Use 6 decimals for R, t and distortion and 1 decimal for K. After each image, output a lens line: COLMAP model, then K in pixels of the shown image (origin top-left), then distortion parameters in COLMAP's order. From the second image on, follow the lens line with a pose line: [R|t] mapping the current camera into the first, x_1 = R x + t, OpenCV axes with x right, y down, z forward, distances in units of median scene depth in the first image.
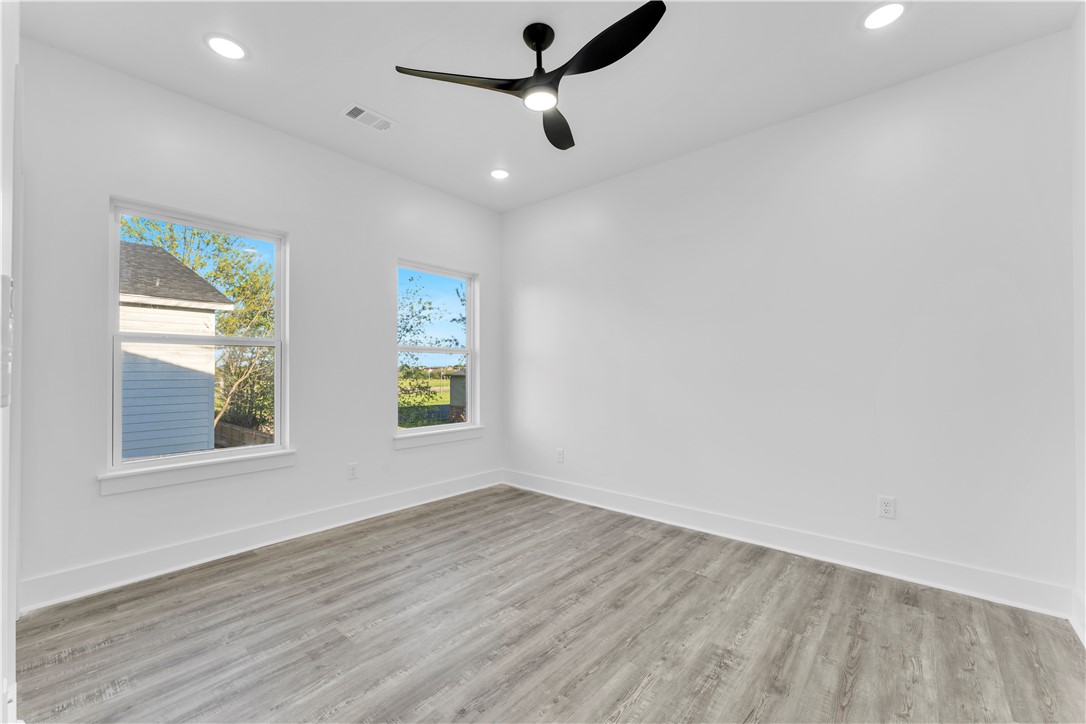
lens RADIAL K [[443.9, 0, 543.5], [0, 443.9, 363.0], [0, 0, 1]] dist [0.002792, -0.000029]
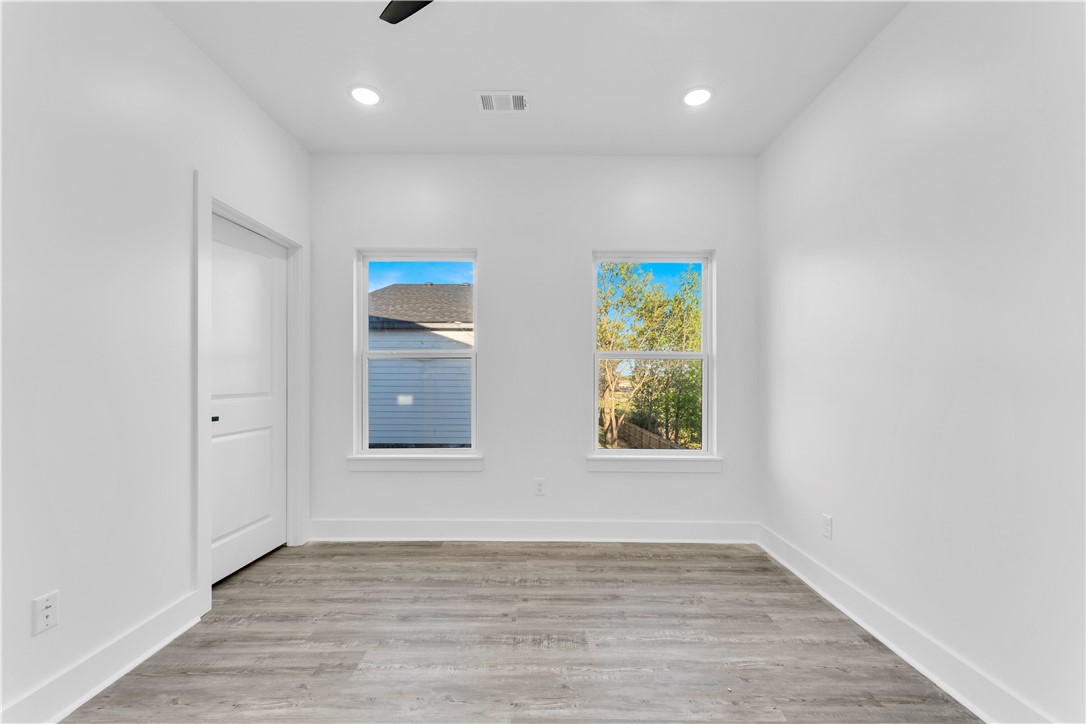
lens RADIAL K [[443.9, 0, 542.4], [0, 443.9, 373.5], [0, 0, 1]] dist [0.002792, -0.000029]
pose [[0.648967, -0.006053, -0.760793, 0.325431], [0.007026, 0.999973, -0.001962, 0.005984], [0.760785, -0.004072, 0.648992, 0.438394]]
